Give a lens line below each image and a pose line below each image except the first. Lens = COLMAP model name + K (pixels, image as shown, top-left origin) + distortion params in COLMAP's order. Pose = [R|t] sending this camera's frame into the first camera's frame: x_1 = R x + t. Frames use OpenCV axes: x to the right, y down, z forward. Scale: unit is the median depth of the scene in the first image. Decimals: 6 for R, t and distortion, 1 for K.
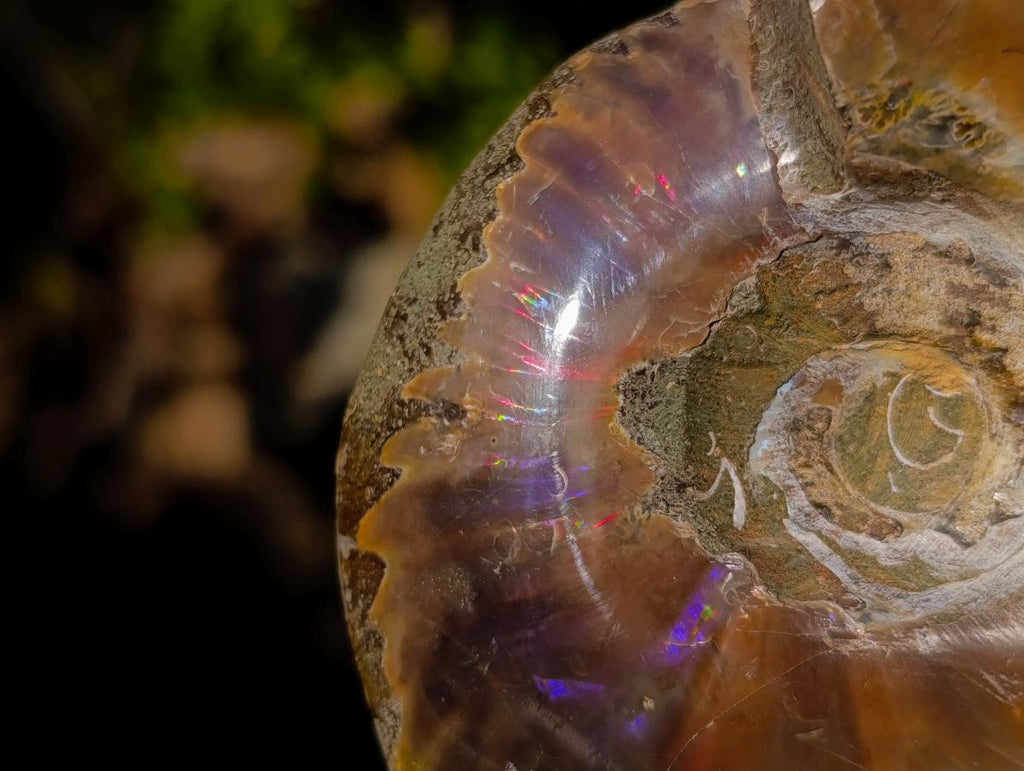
lens RADIAL K [[1504.1, 0, 535.7], [0, 1504.1, 372.6], [0, 0, 1]] dist [0.262869, -2.024902]
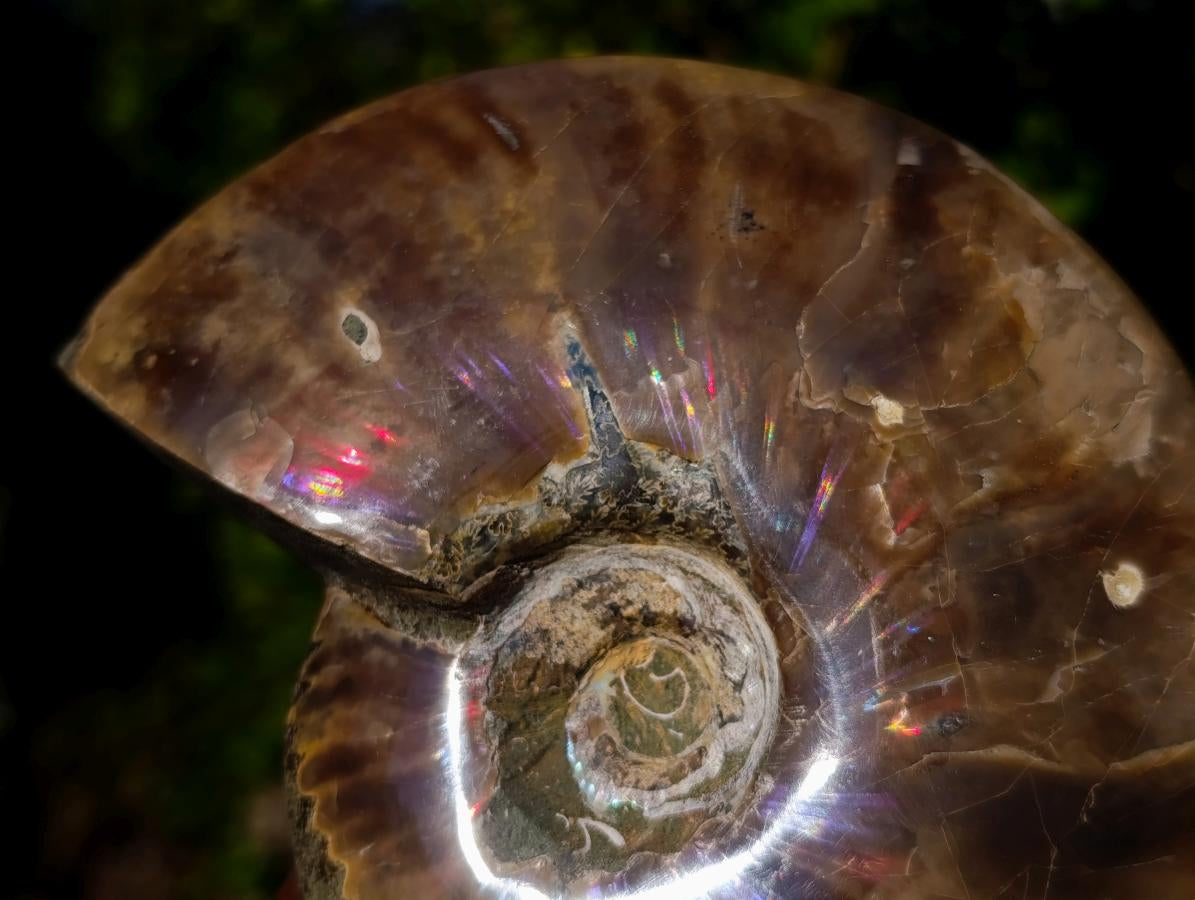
lens RADIAL K [[1682.7, 0, 613.3], [0, 1682.7, 441.1], [0, 0, 1]] dist [0.272927, -1.762767]
pose [[0.649589, -0.709928, 0.272097, -0.021554], [0.758970, 0.584468, -0.286987, 0.310026], [0.044708, 0.392937, 0.918478, -0.464014]]
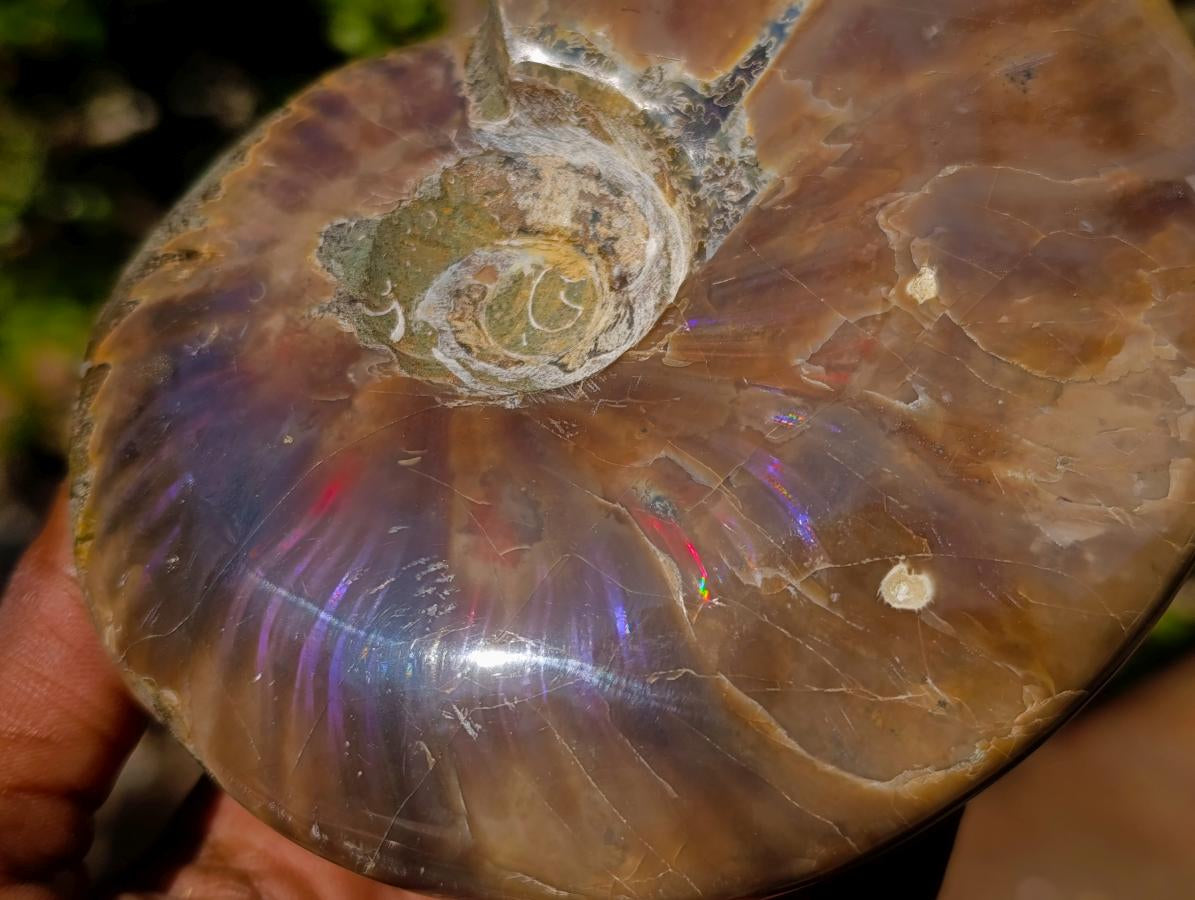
lens RADIAL K [[1682.7, 0, 613.3], [0, 1682.7, 441.1], [0, 0, 1]] dist [0.272927, -1.762767]
pose [[0.989512, 0.144448, 0.000998, 0.324042], [-0.130333, 0.895757, -0.425008, 0.746498], [-0.062285, 0.420421, 0.905189, -0.244558]]
